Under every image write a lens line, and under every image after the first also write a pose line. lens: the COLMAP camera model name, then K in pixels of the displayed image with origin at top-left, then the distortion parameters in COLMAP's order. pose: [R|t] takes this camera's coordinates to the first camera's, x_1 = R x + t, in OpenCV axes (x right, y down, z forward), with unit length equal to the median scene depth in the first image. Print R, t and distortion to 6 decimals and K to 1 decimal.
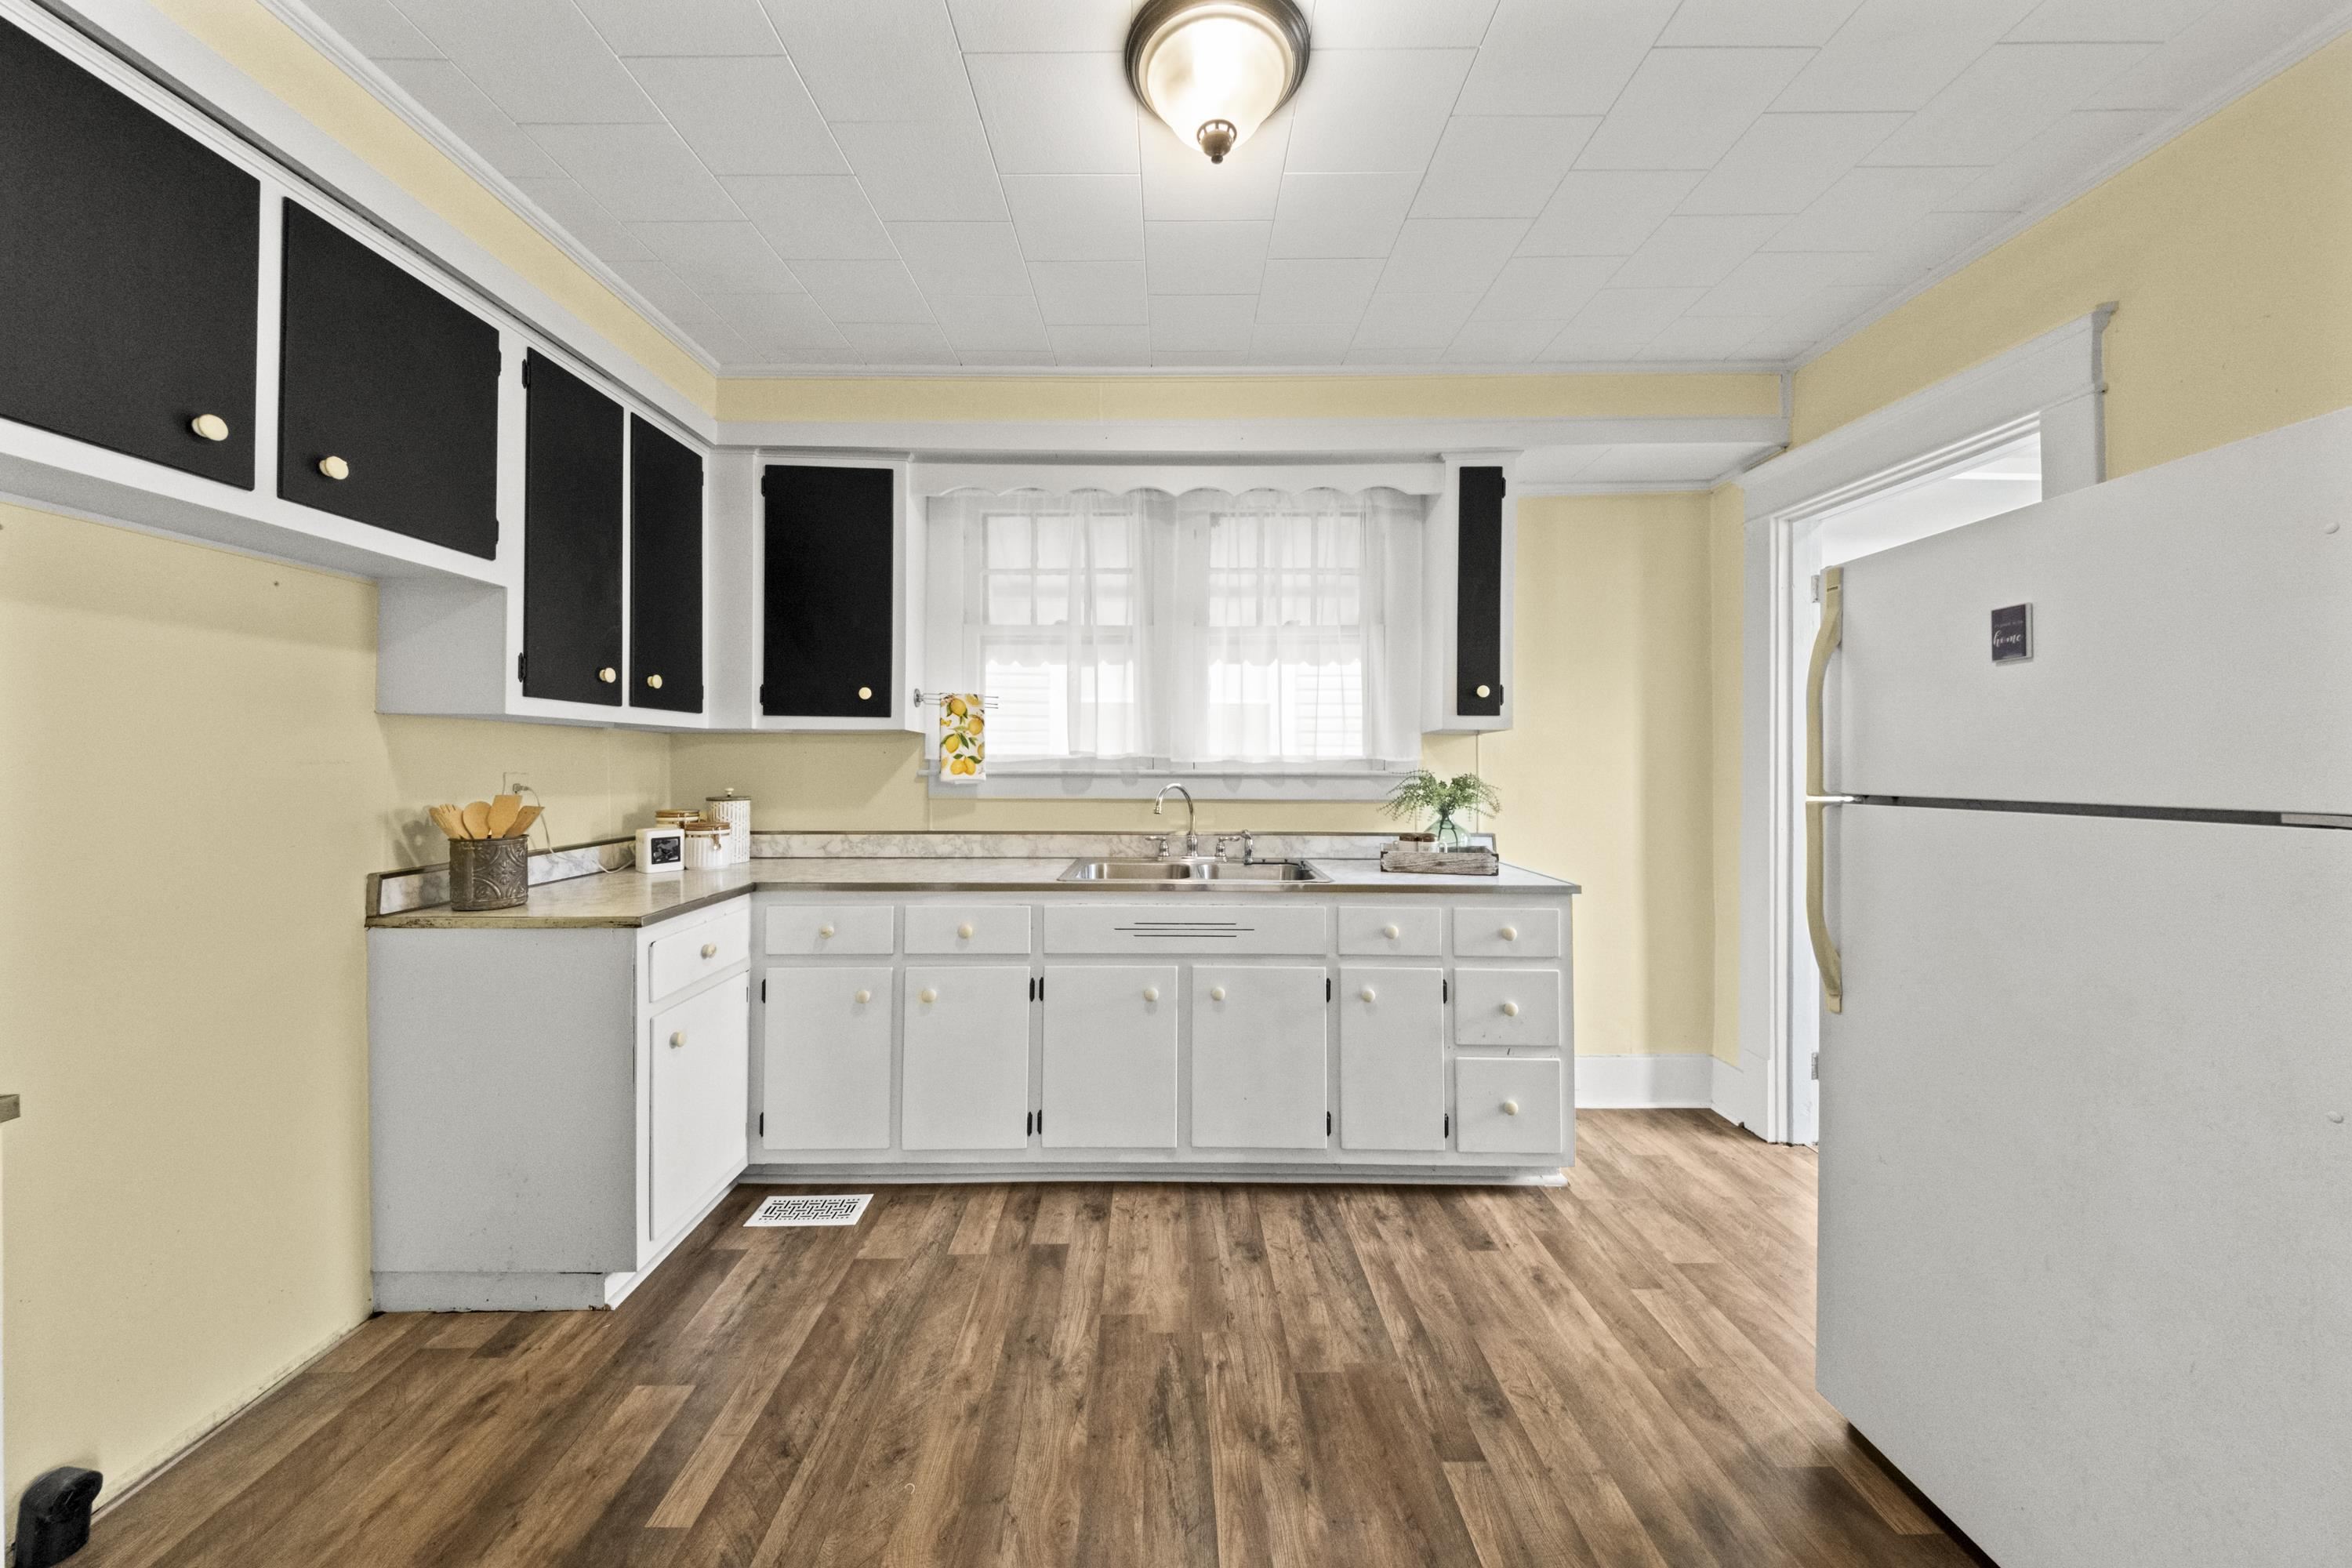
lens RADIAL K [[825.0, 0, 1137.6], [0, 825.0, 756.2], [0, 0, 1]] dist [0.017236, -0.006883]
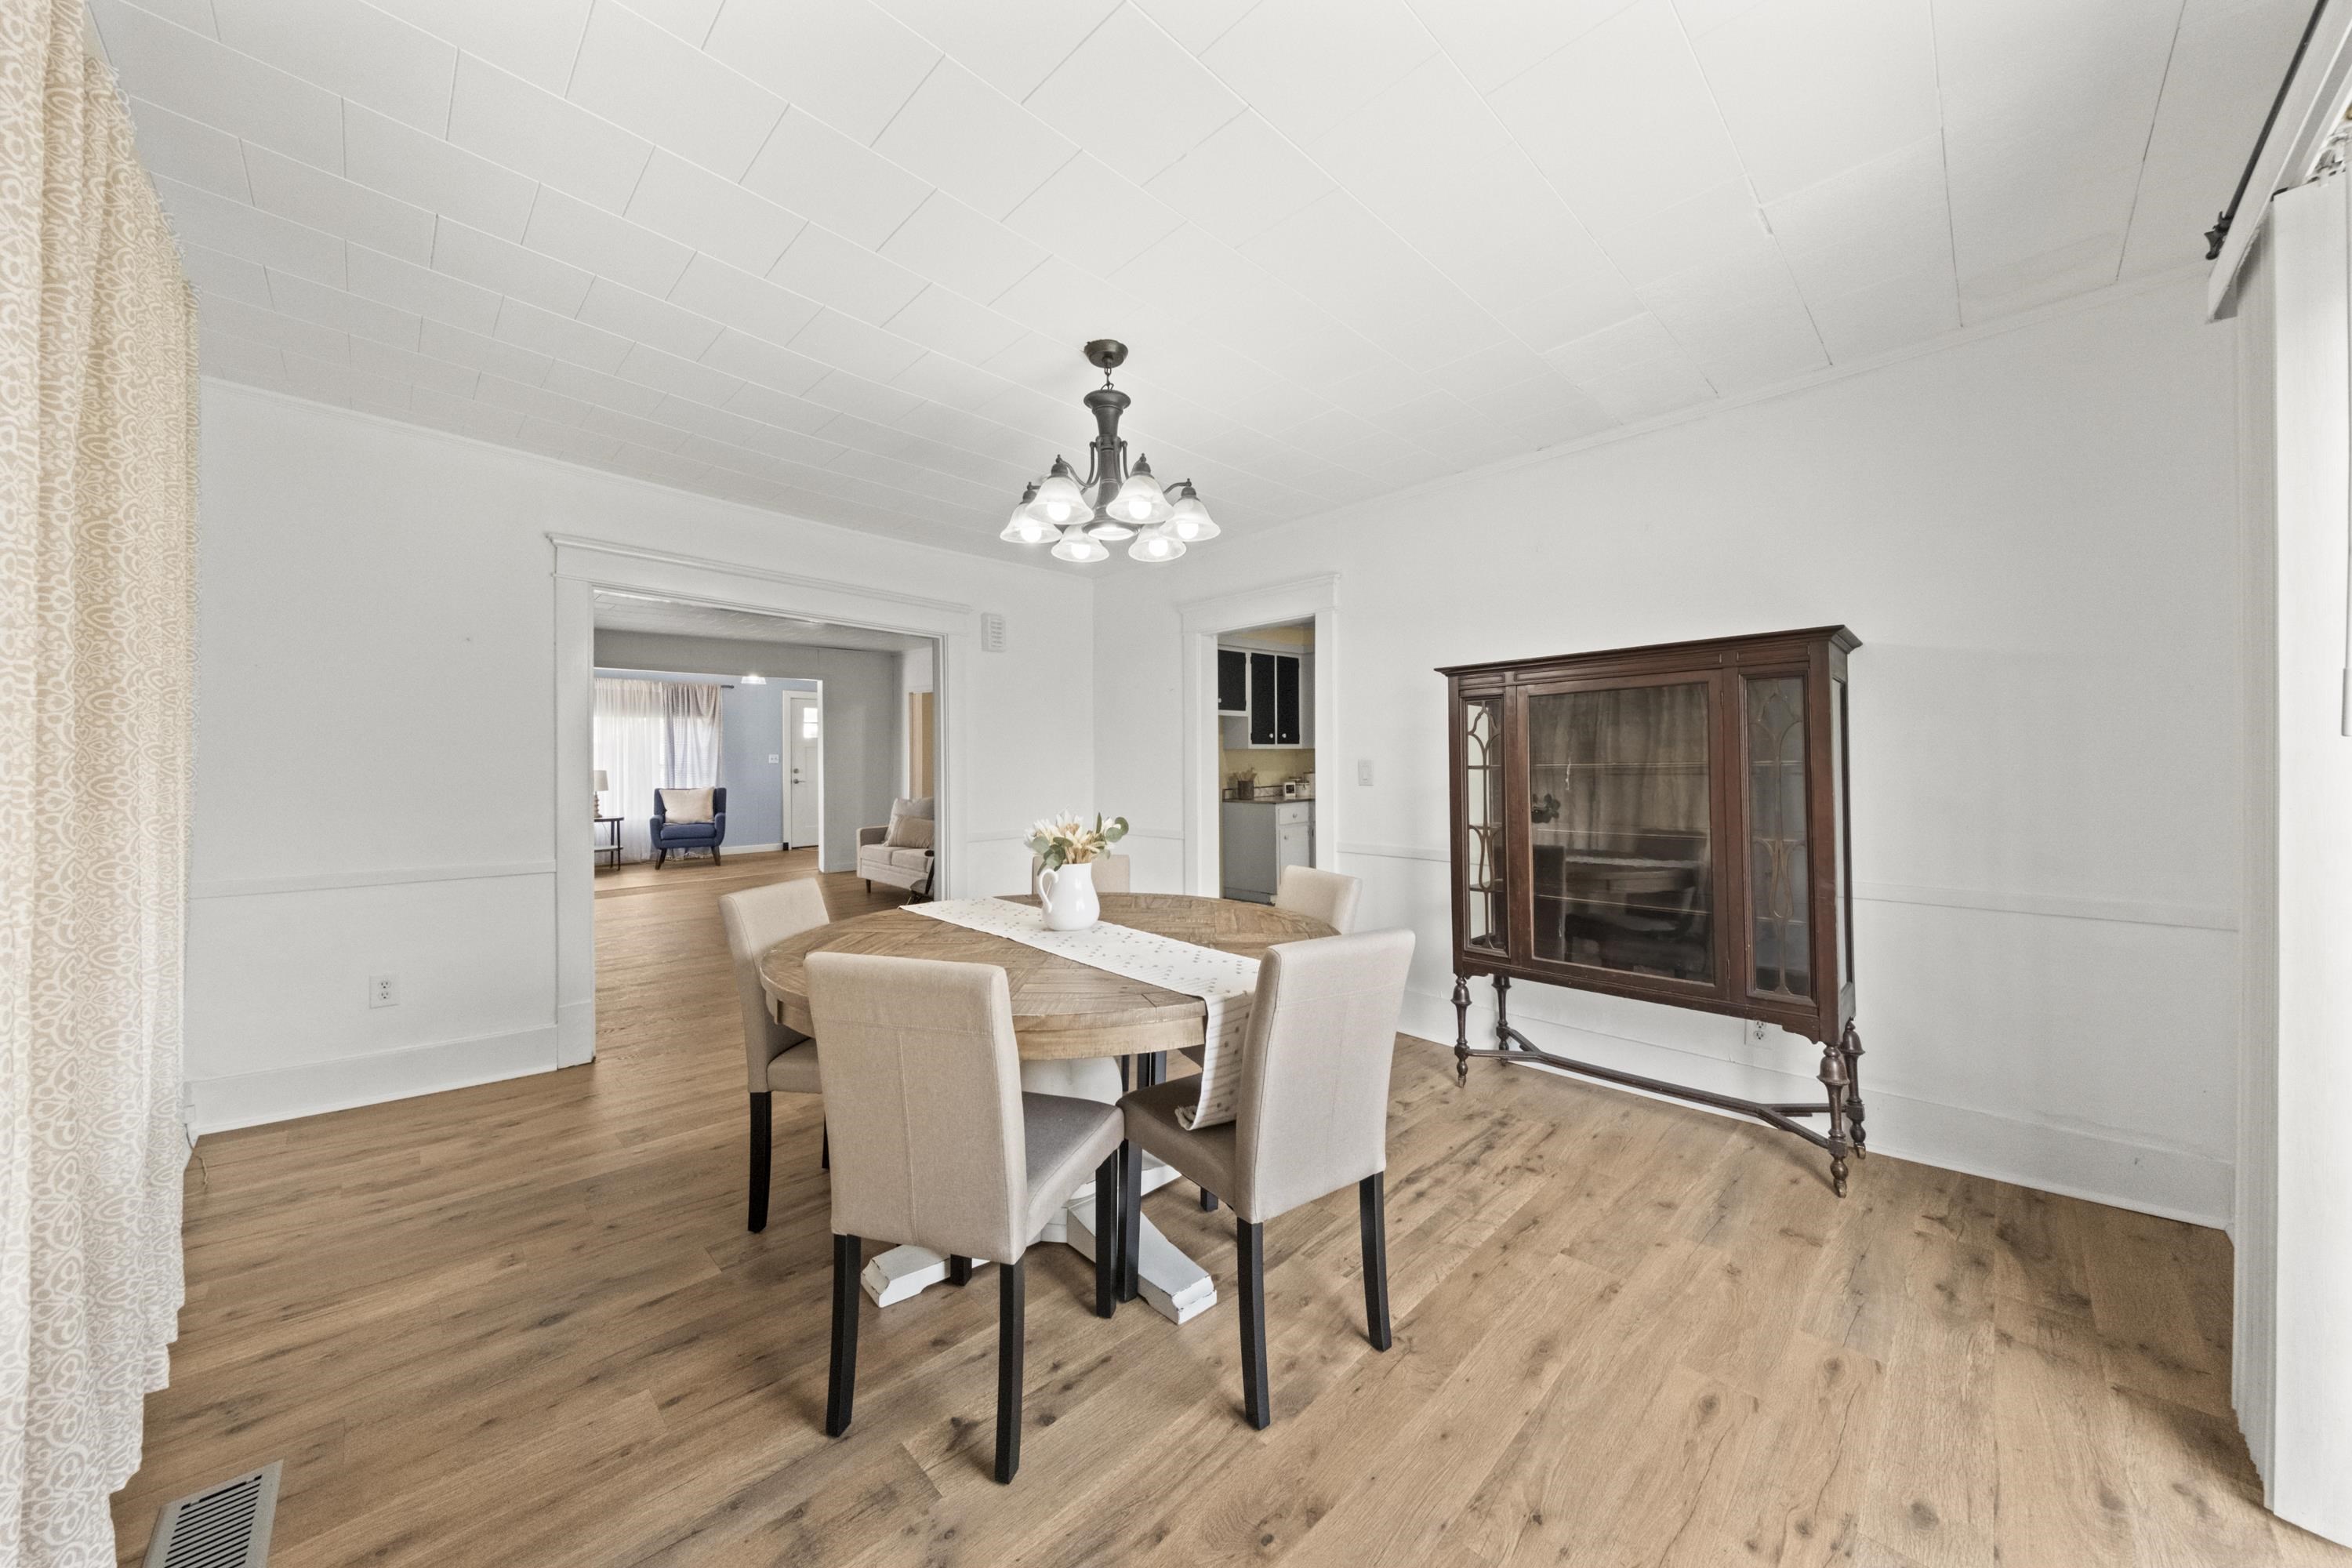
lens RADIAL K [[825.0, 0, 1162.4], [0, 825.0, 770.6], [0, 0, 1]] dist [0.017236, -0.006883]
pose [[0.697126, -0.000372, -0.716949, 1.484346], [0.017826, 0.999700, 0.016815, -0.019391], [0.716727, -0.024503, 0.696923, -1.698801]]
